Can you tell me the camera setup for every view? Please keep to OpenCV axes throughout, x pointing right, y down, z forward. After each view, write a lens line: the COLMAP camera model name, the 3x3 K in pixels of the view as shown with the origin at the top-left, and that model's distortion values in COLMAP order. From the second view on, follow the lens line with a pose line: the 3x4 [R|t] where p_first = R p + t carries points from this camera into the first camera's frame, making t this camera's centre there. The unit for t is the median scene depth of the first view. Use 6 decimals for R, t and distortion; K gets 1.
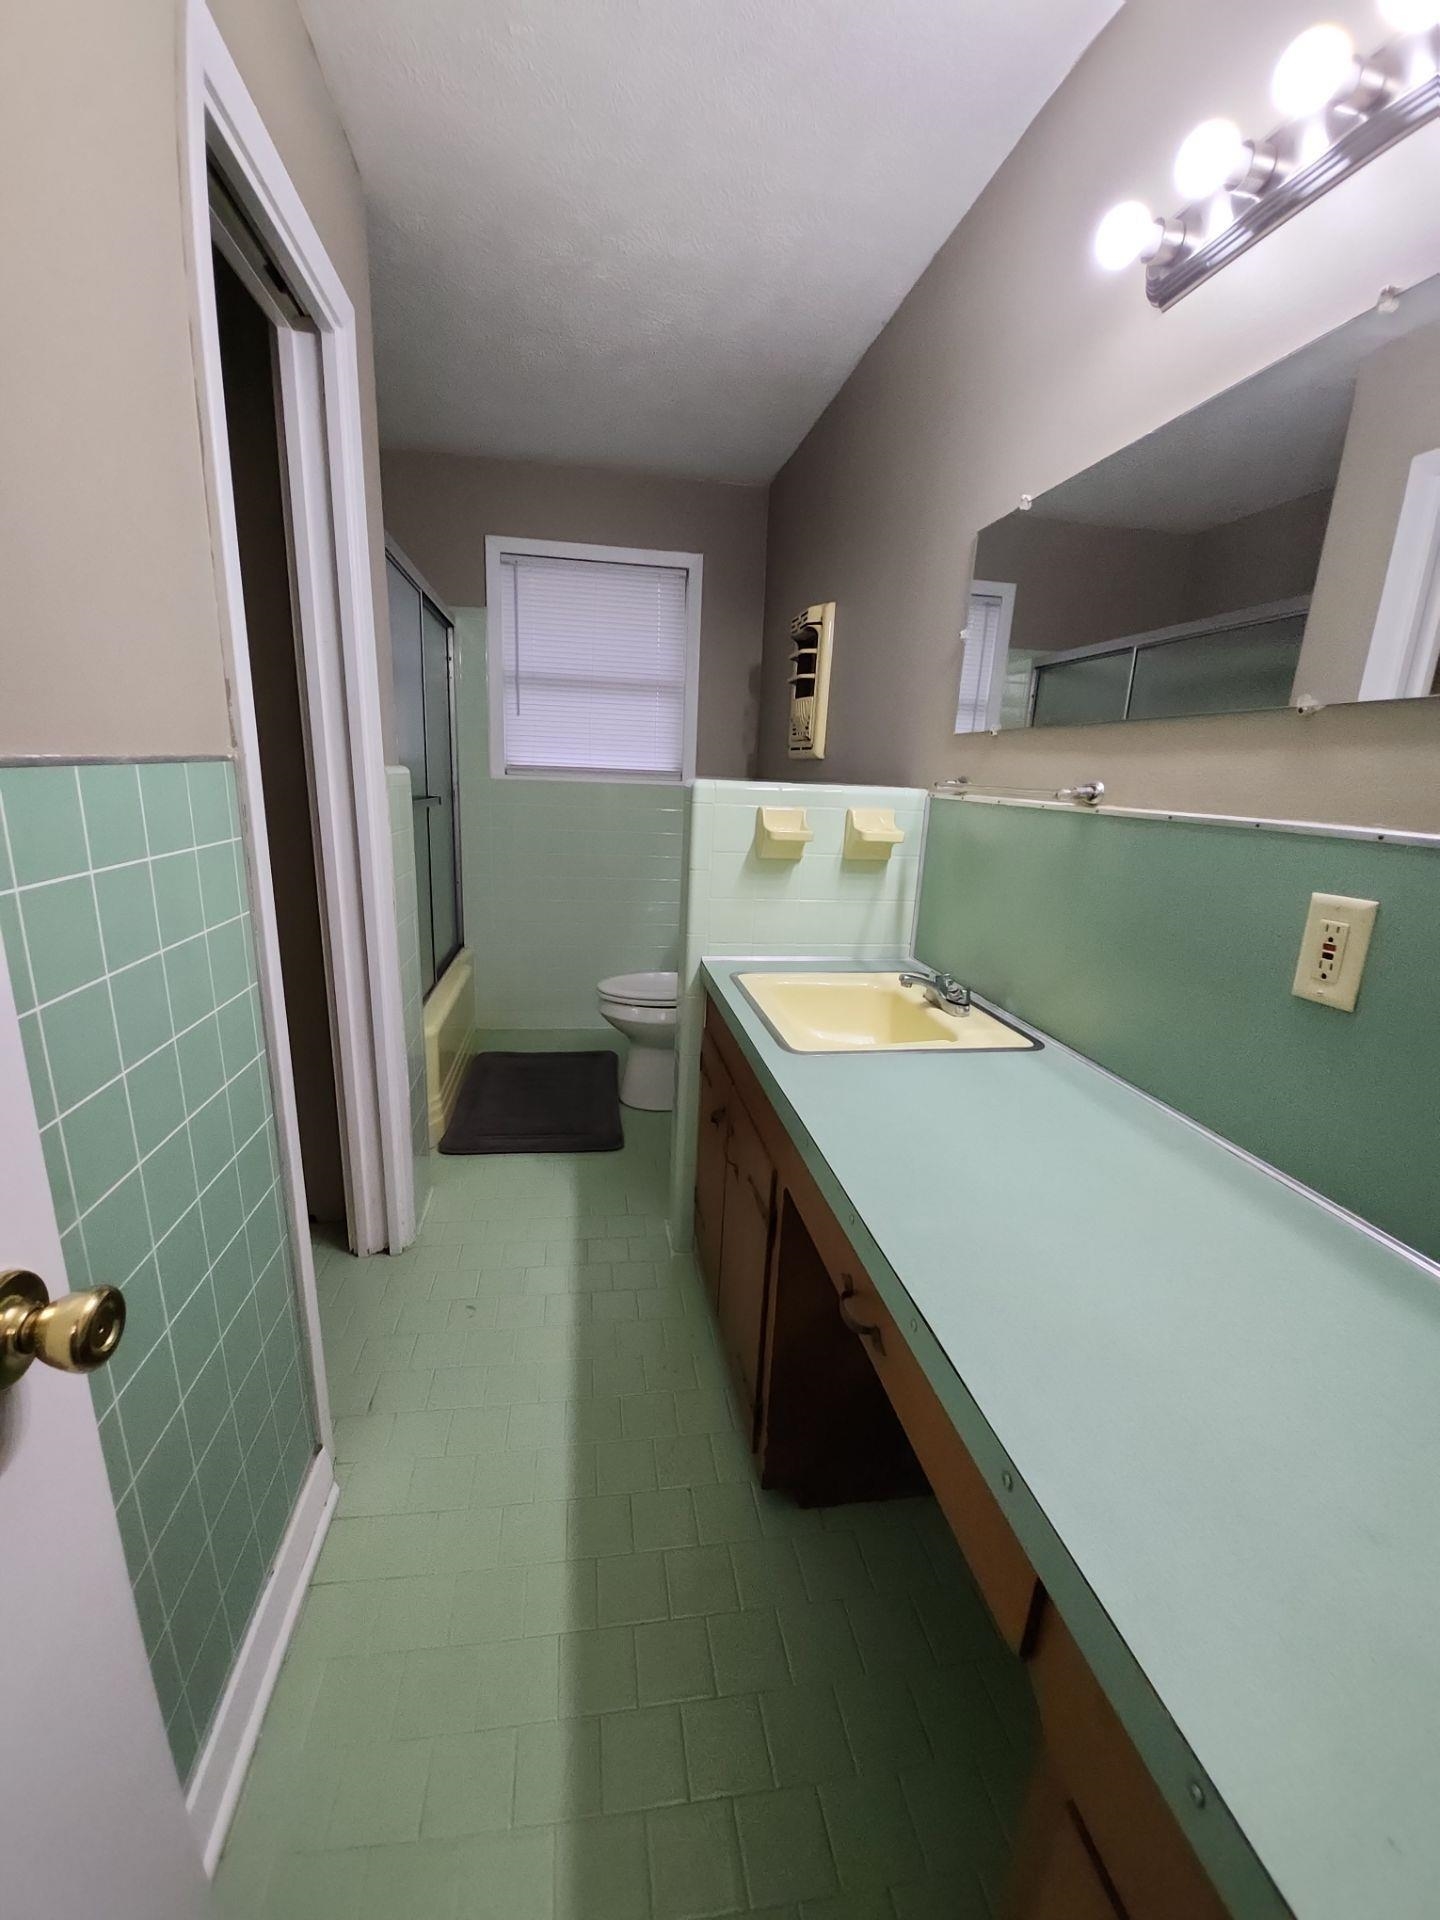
lens RADIAL K [[760.7, 0, 717.5], [0, 760.7, 964.1], [0, 0, 1]] dist [-0.005130, -0.000770]
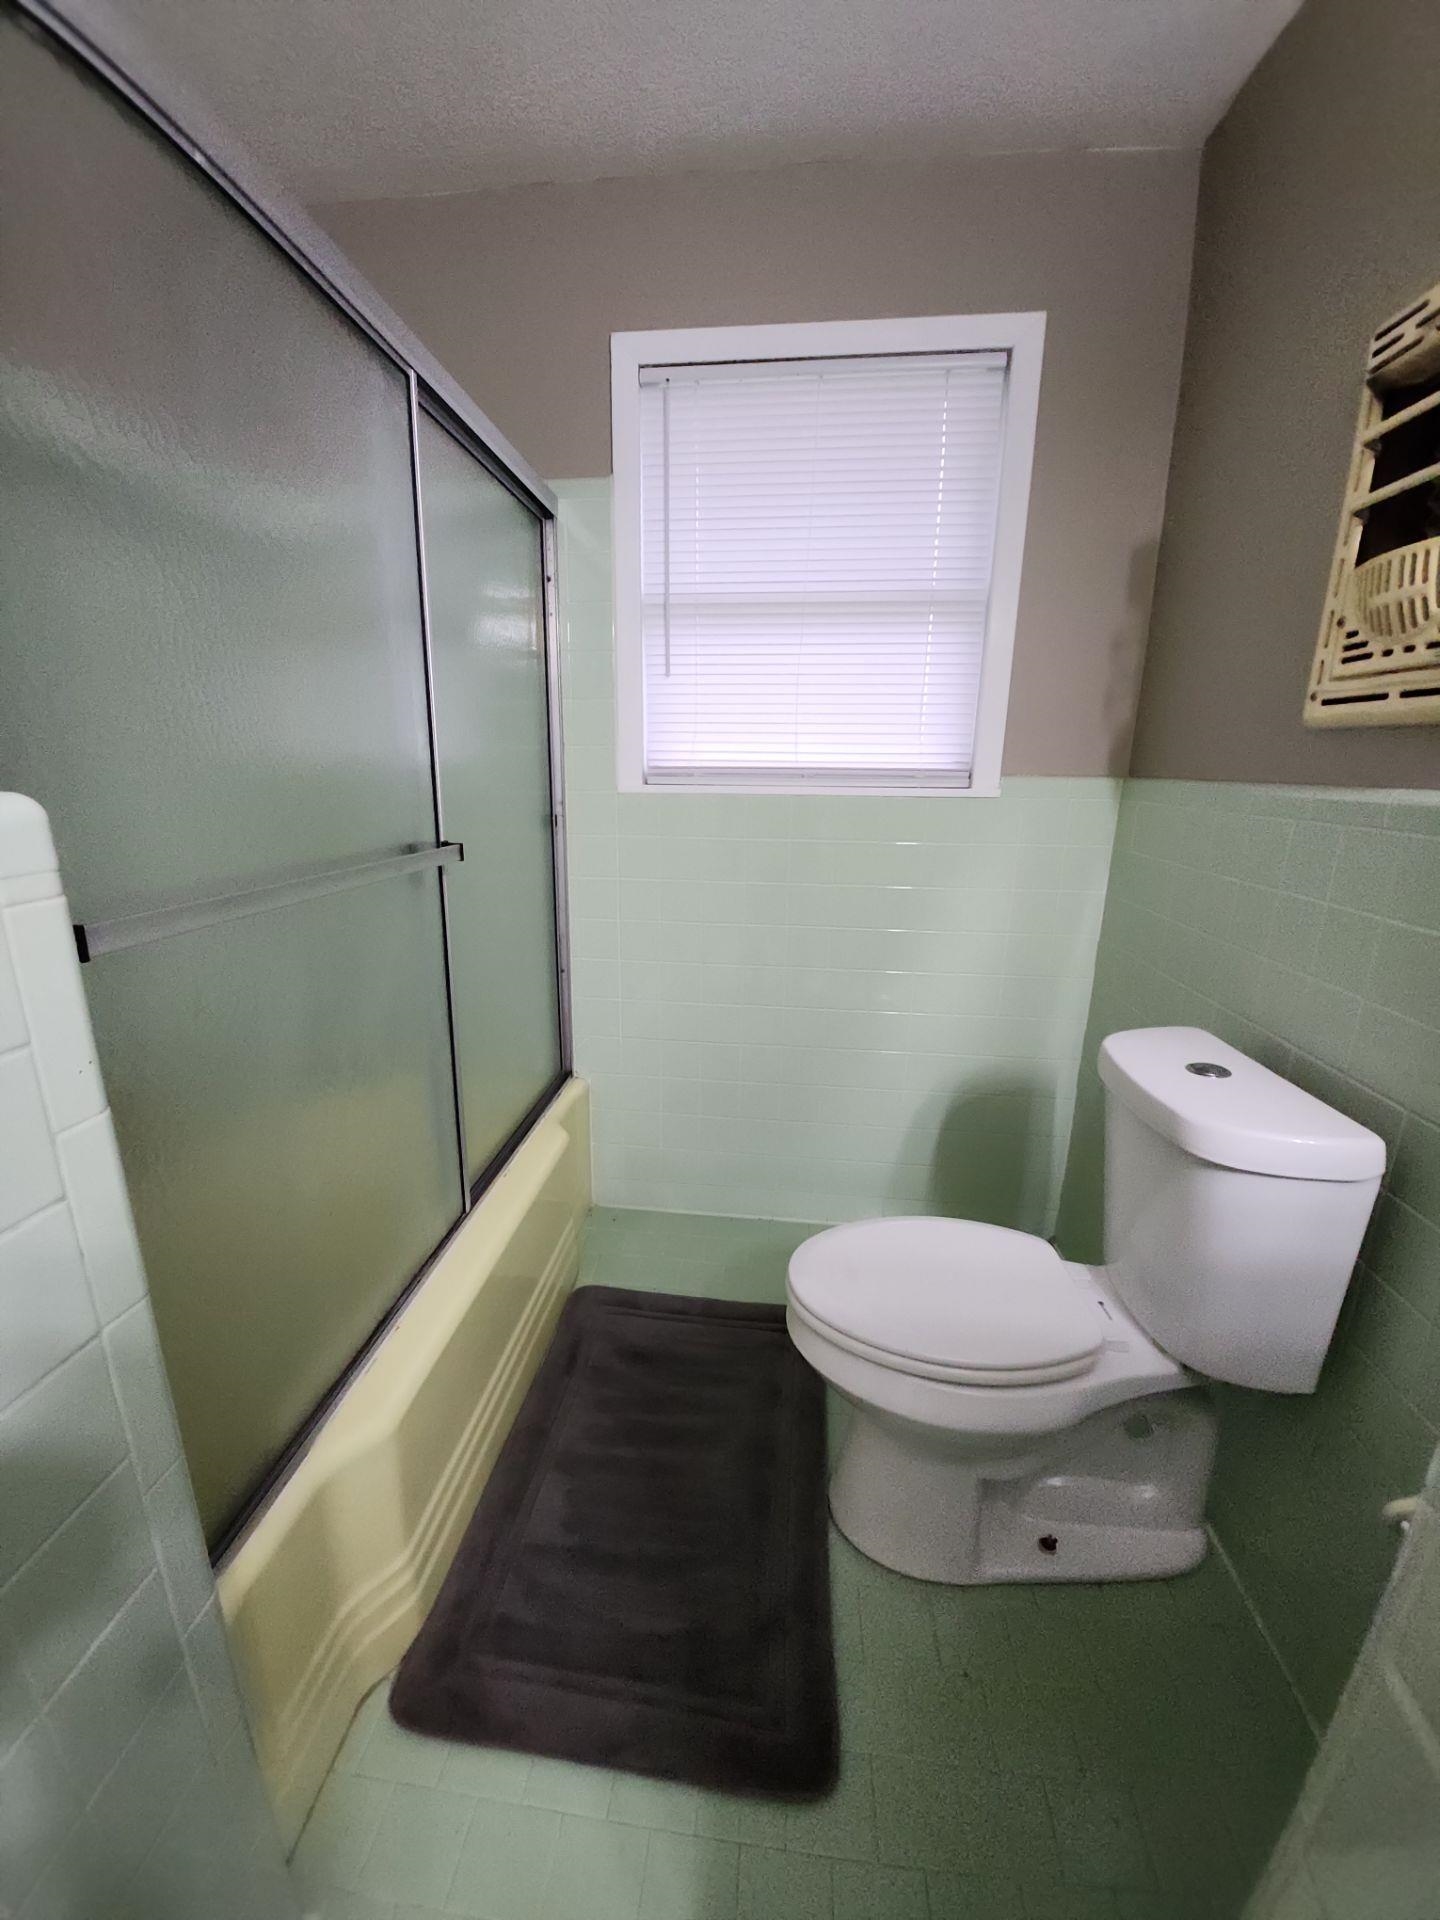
lens RADIAL K [[760.7, 0, 706.8], [0, 760.7, 959.0], [0, 0, 1]] dist [-0.005130, -0.000770]
pose [[0.960042, 0.036146, -0.277512, -0.077072], [-0.037169, 0.999308, 0.001573, -0.128619], [0.277377, 0.008805, 0.960721, 0.493466]]
